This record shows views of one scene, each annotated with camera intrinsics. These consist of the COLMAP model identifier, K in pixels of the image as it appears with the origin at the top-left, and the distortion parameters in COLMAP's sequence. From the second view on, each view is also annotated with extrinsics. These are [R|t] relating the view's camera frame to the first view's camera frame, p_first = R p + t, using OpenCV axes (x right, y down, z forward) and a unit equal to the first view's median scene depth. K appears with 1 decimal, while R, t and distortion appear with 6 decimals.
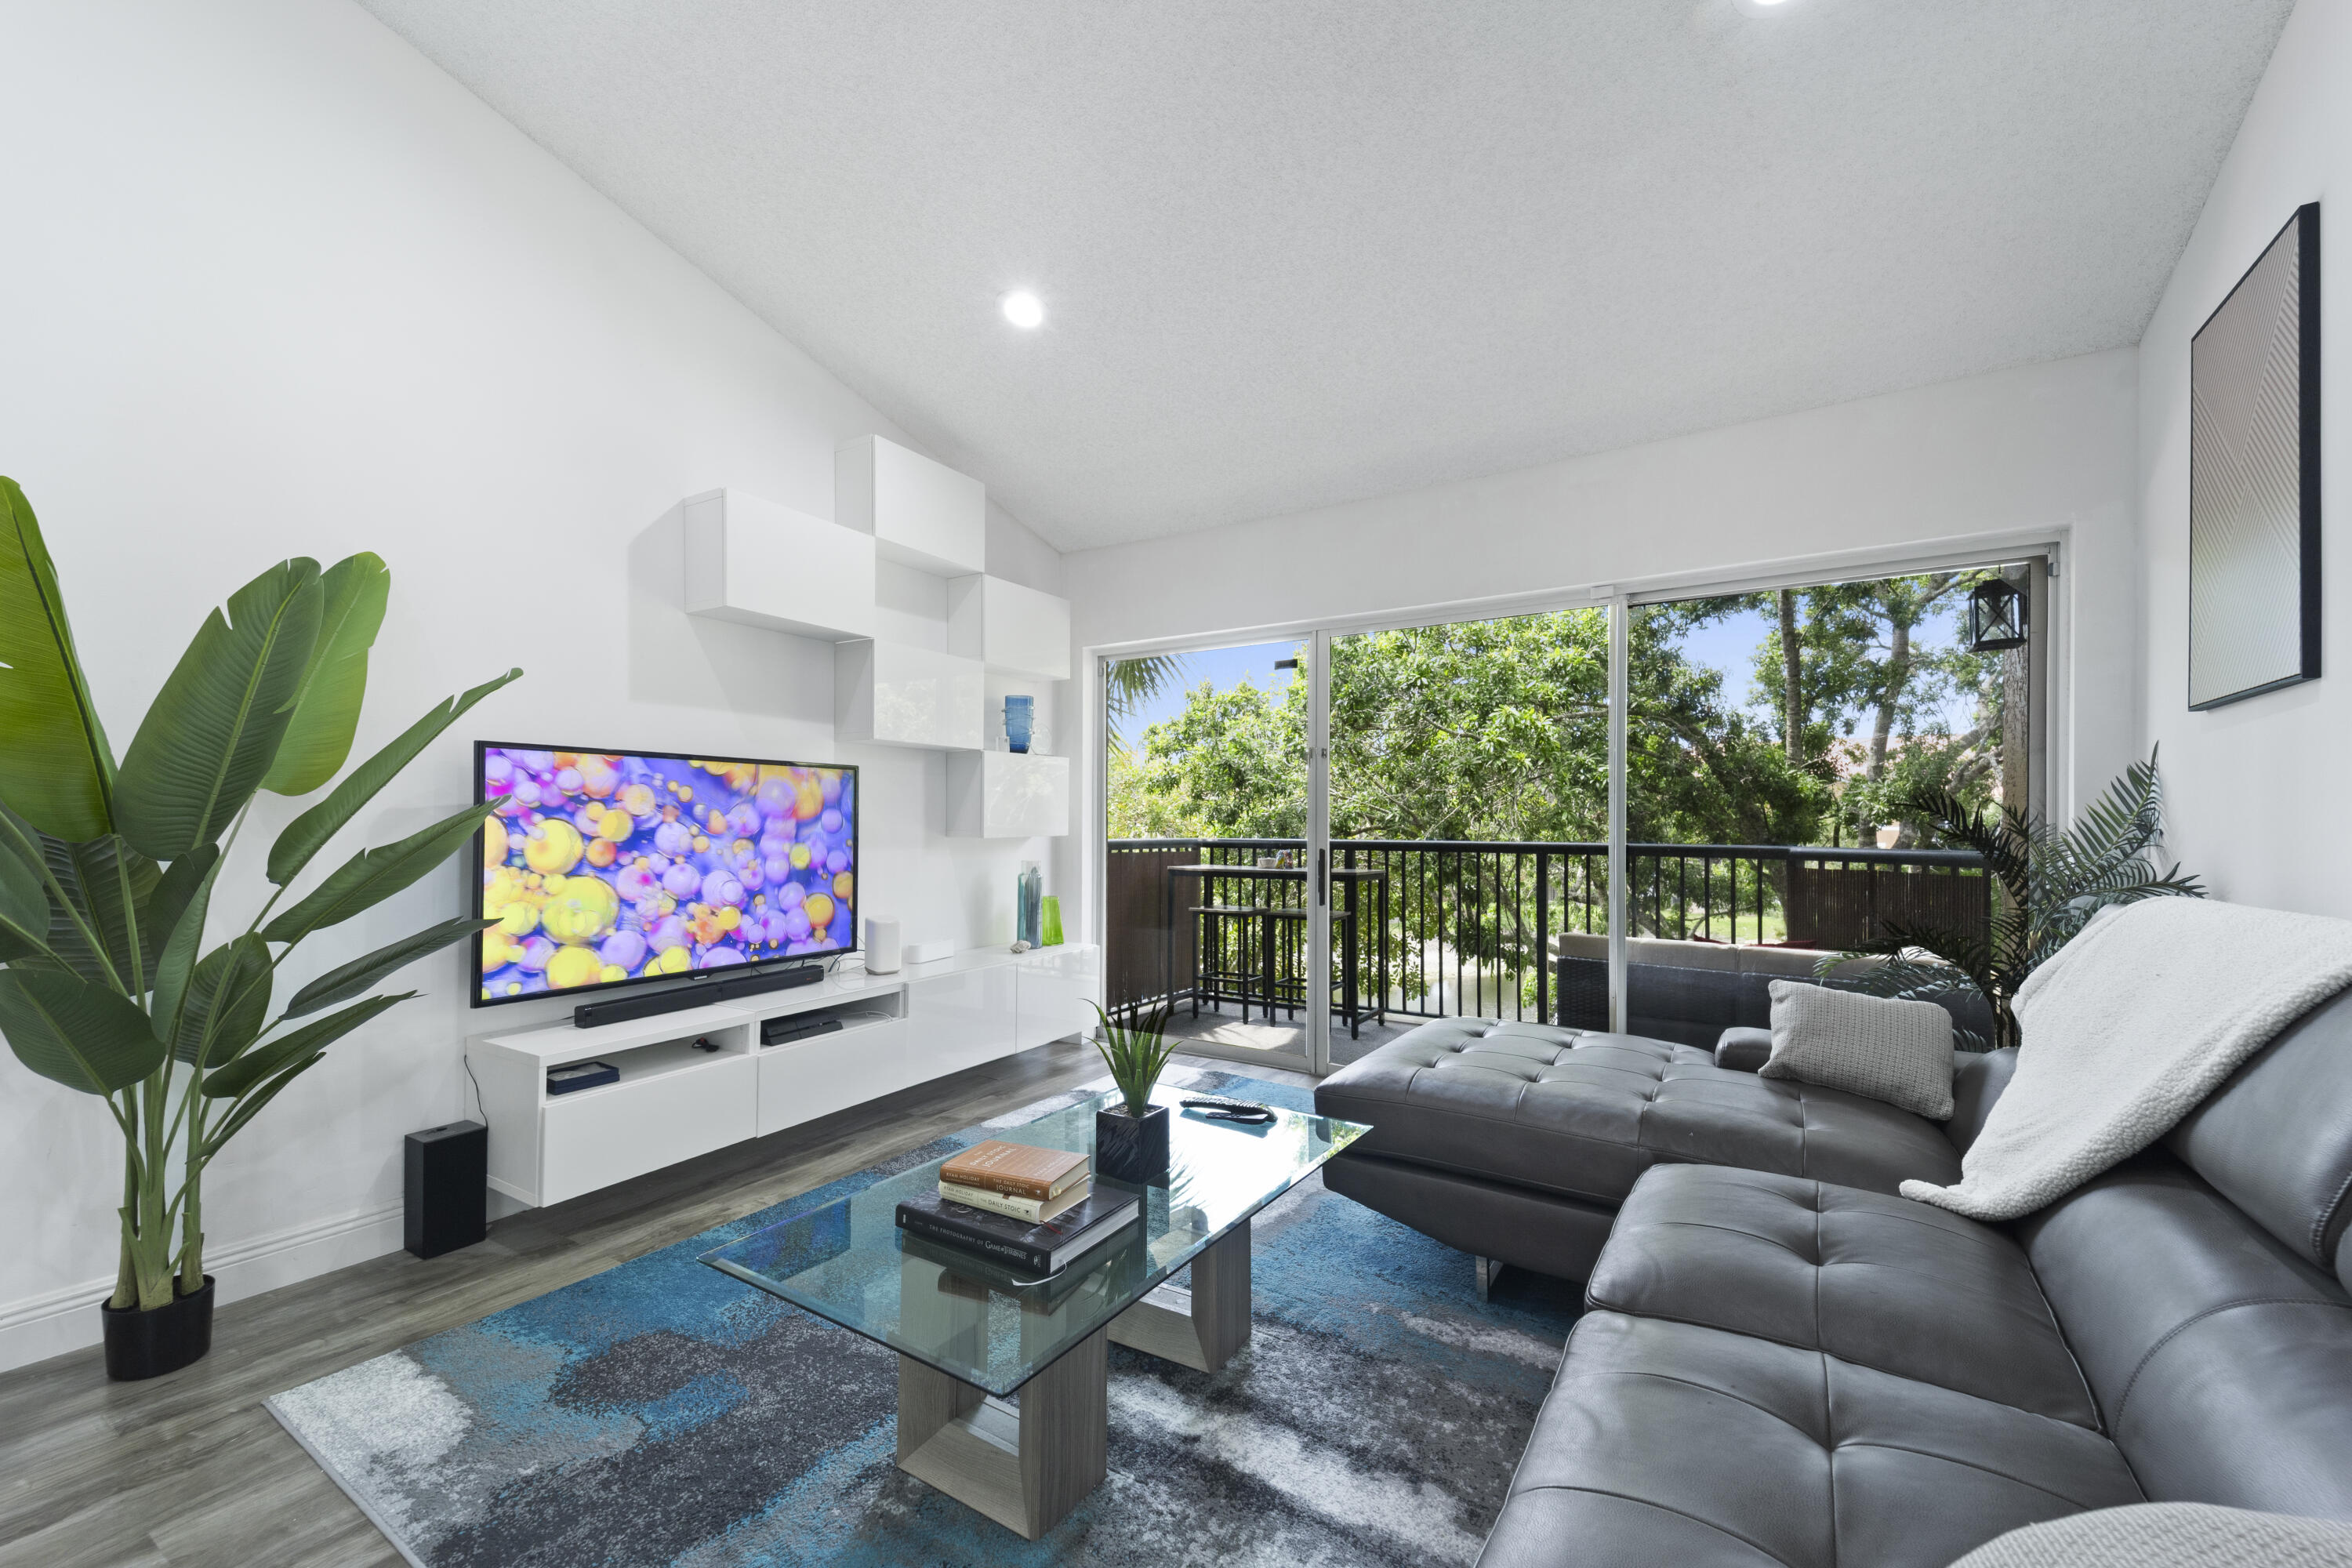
lens RADIAL K [[924.8, 0, 1158.9], [0, 924.8, 820.3], [0, 0, 1]] dist [0.055924, -0.020050]
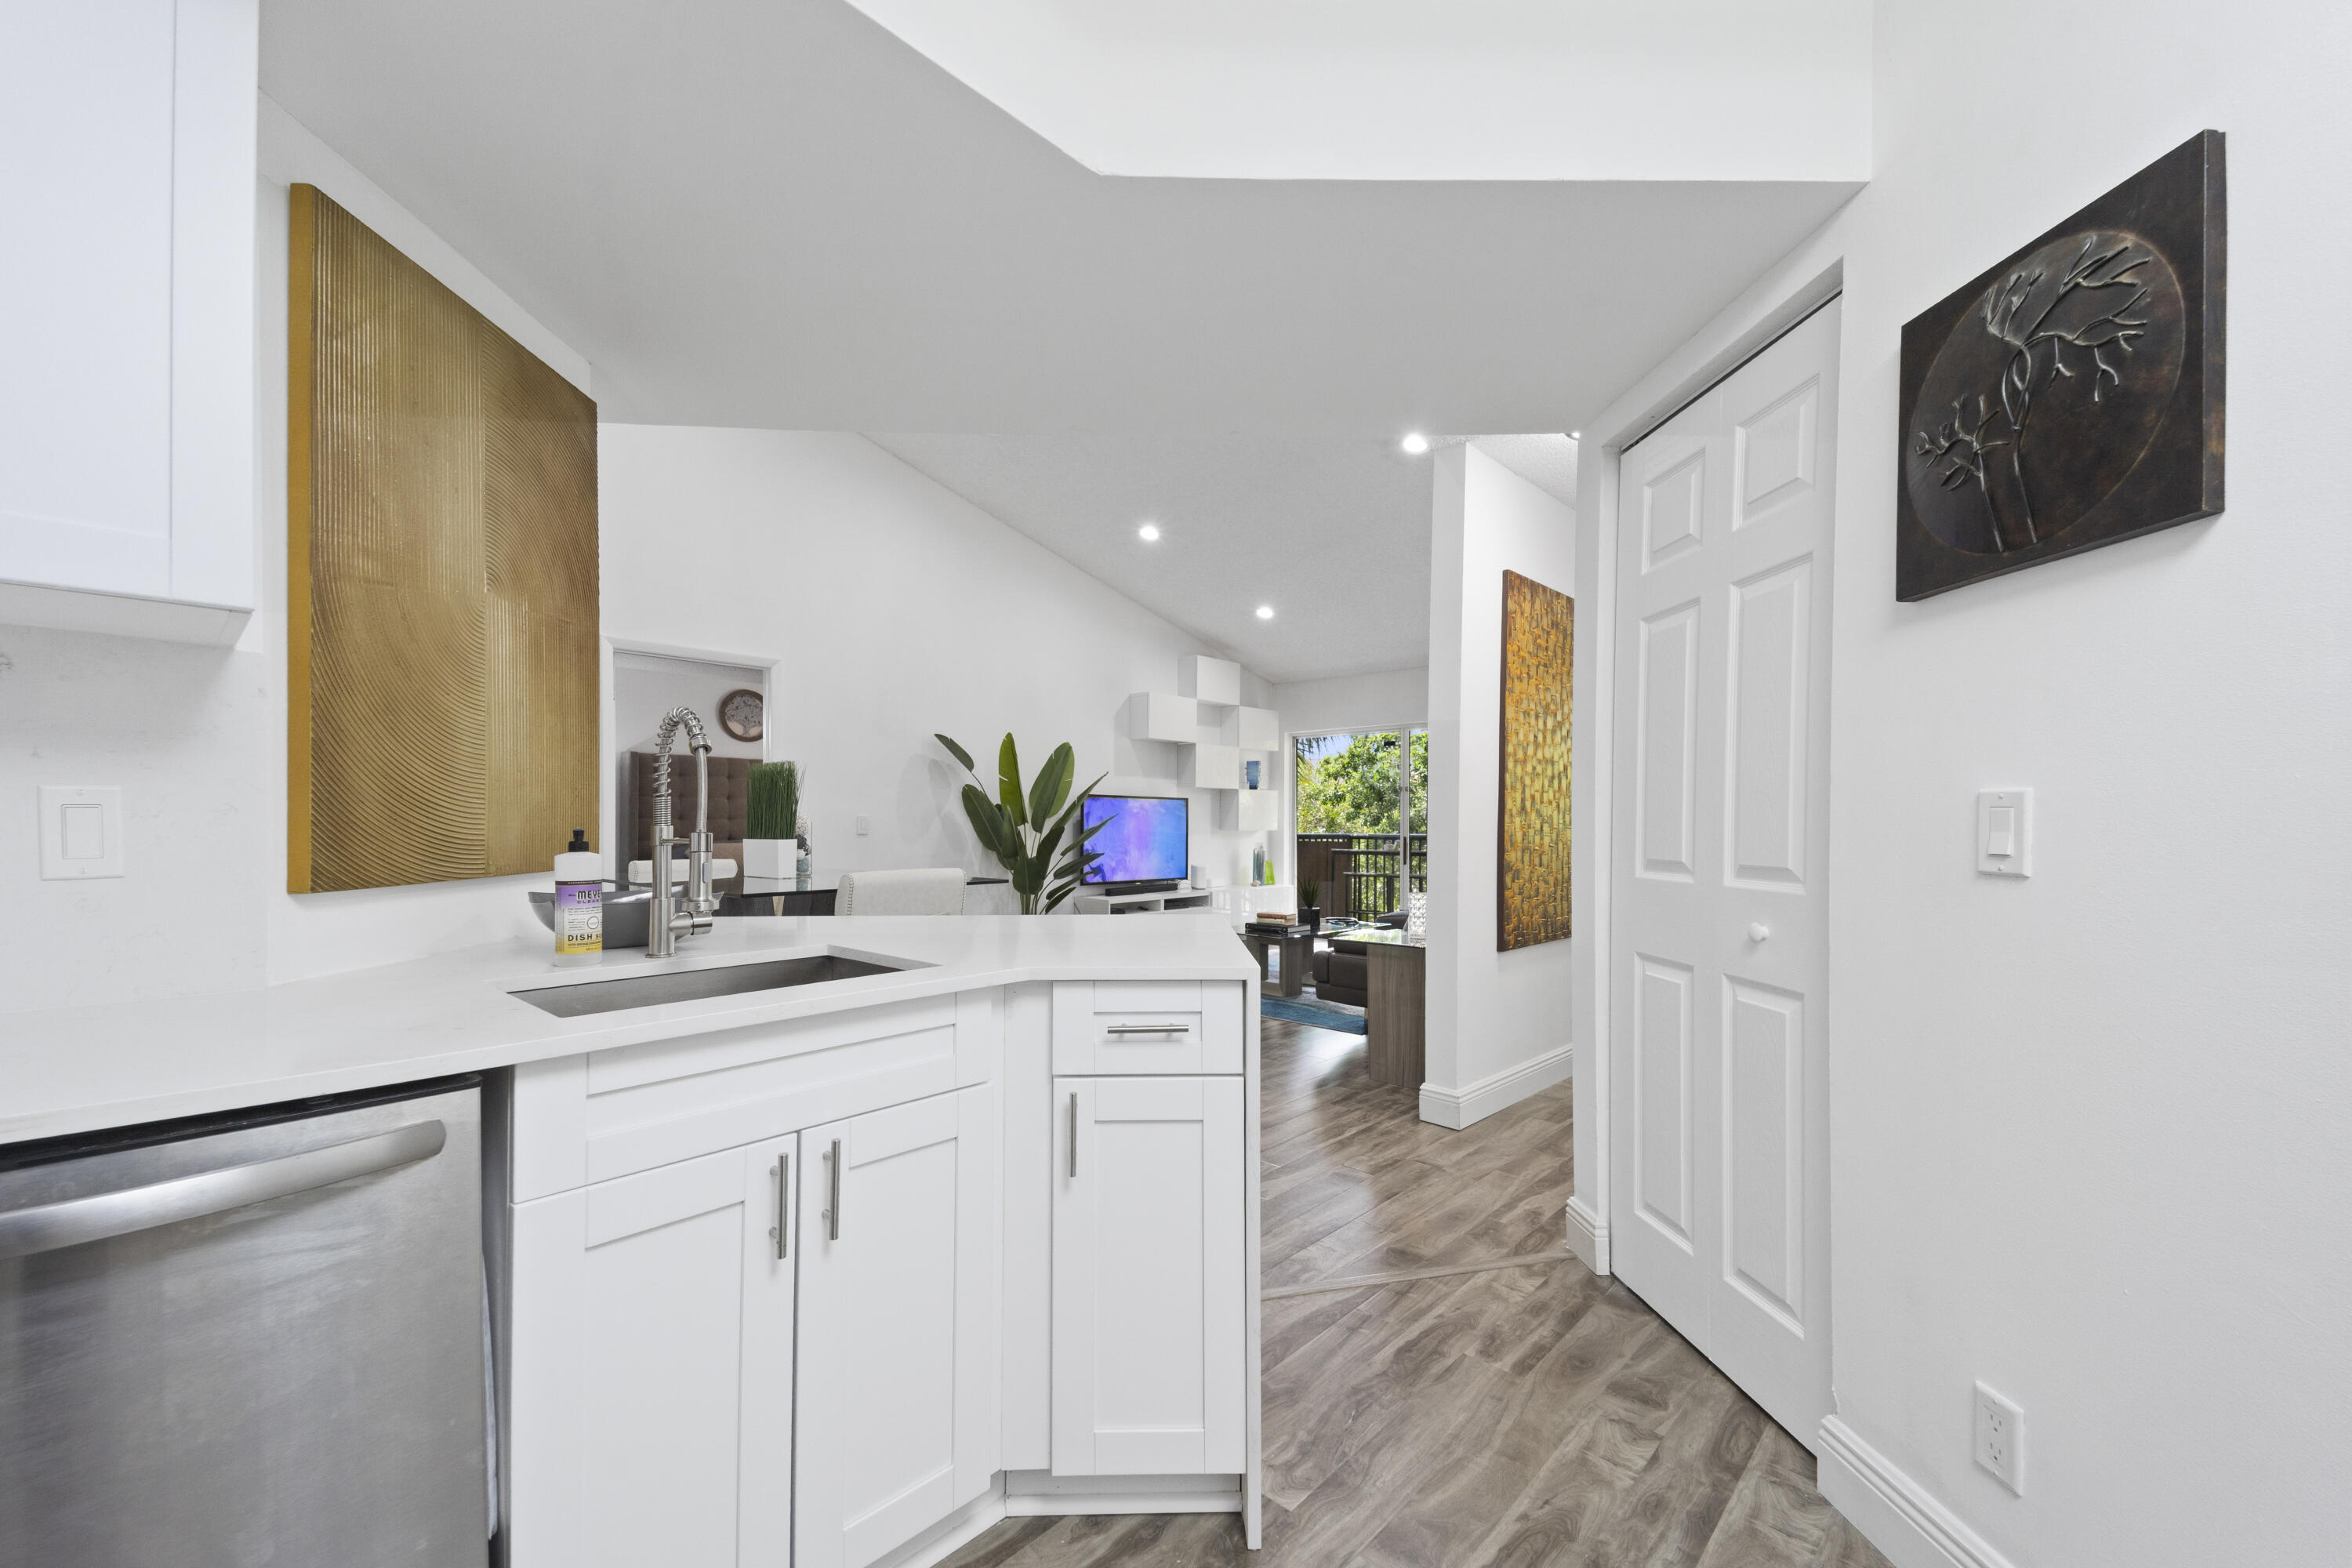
lens RADIAL K [[924.8, 0, 1161.3], [0, 924.8, 826.7], [0, 0, 1]] dist [0.055924, -0.020050]
pose [[0.981454, 0.003836, -0.191660, 0.040496], [-0.003374, 0.999991, 0.002735, 0.004270], [0.191668, -0.002038, 0.981458, -1.040479]]
